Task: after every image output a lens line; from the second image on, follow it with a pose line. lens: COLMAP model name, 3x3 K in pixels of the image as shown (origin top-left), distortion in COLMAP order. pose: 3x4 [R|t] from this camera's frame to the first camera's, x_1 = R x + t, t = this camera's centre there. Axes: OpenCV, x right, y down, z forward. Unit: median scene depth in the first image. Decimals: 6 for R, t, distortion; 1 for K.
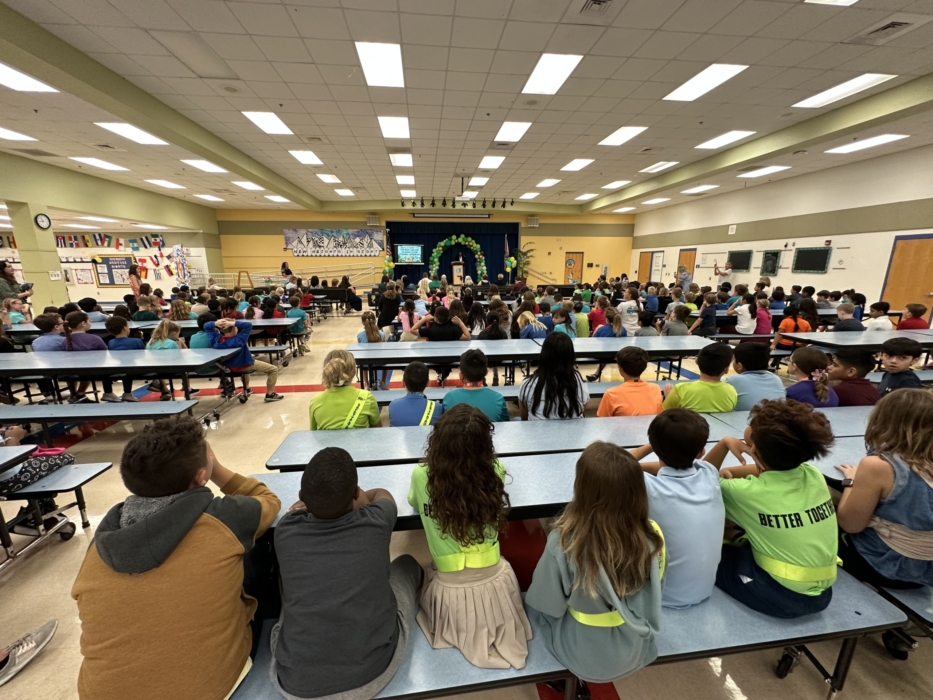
lens RADIAL K [[373.3, 0, 467.4], [0, 373.3, 354.3], [0, 0, 1]] dist [-0.001466, -0.000058]
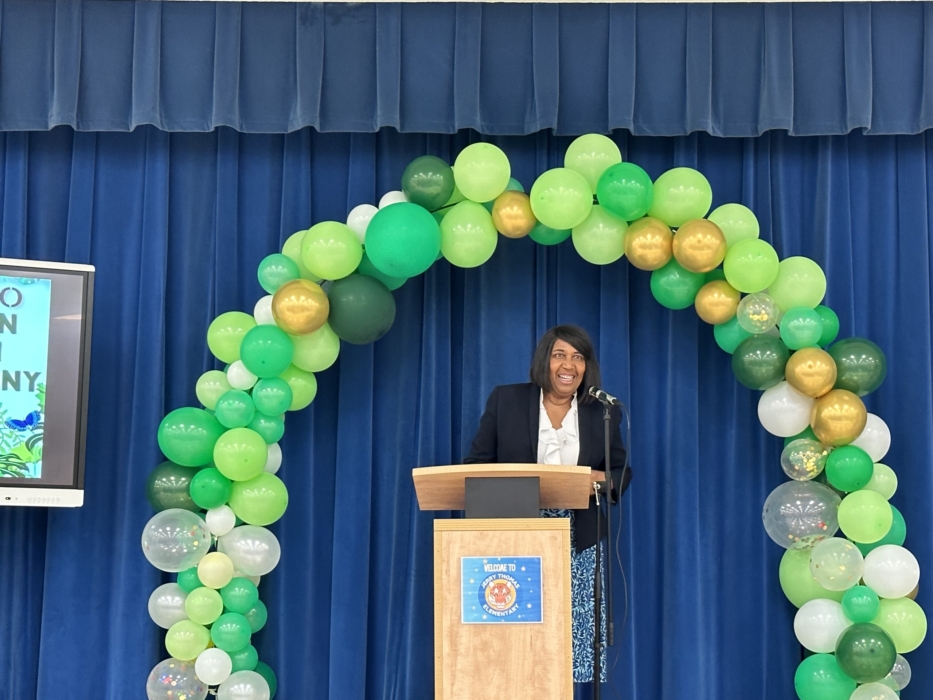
lens RADIAL K [[1856.1, 0, 473.6], [0, 1856.1, 357.7], [0, 0, 1]] dist [0.130435, 0.000000]
pose [[0.988660, -0.001381, -0.150166, 0.023976], [-0.050333, 0.939072, -0.340015, -0.171260], [0.141487, 0.343718, 0.928353, 0.771052]]
